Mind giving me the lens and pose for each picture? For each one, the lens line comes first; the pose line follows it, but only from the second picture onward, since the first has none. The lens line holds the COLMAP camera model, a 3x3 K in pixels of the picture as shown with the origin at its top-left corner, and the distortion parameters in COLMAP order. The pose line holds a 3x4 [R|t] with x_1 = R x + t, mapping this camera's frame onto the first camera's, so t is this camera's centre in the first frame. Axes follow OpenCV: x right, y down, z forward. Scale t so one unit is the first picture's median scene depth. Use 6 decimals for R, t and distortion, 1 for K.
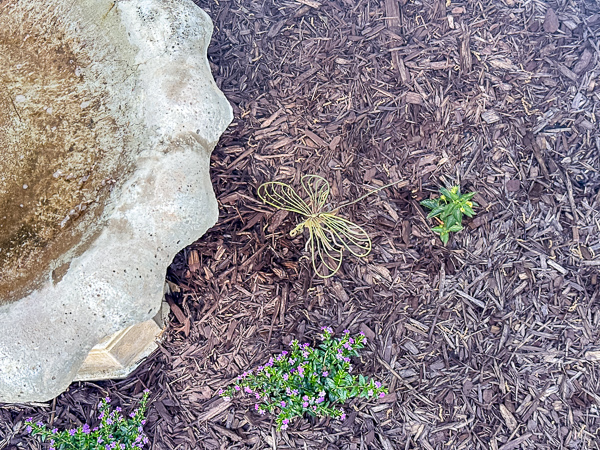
lens RADIAL K [[819.0, 0, 298.6], [0, 819.0, 224.7], [0, 0, 1]] dist [0.154149, 0.000000]
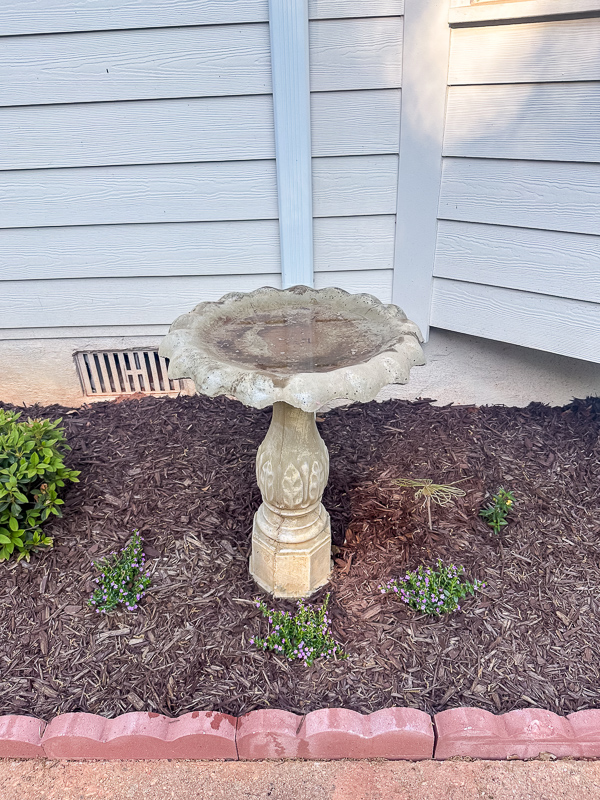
lens RADIAL K [[568.6, 0, 304.5], [0, 568.6, 399.8], [0, 0, 1]] dist [-0.008776, -0.004900]
pose [[0.999495, 0.031616, -0.003230, -0.224303], [-0.026924, 0.788397, -0.614578, 0.541777], [-0.016884, 0.614354, 0.788850, -0.062015]]
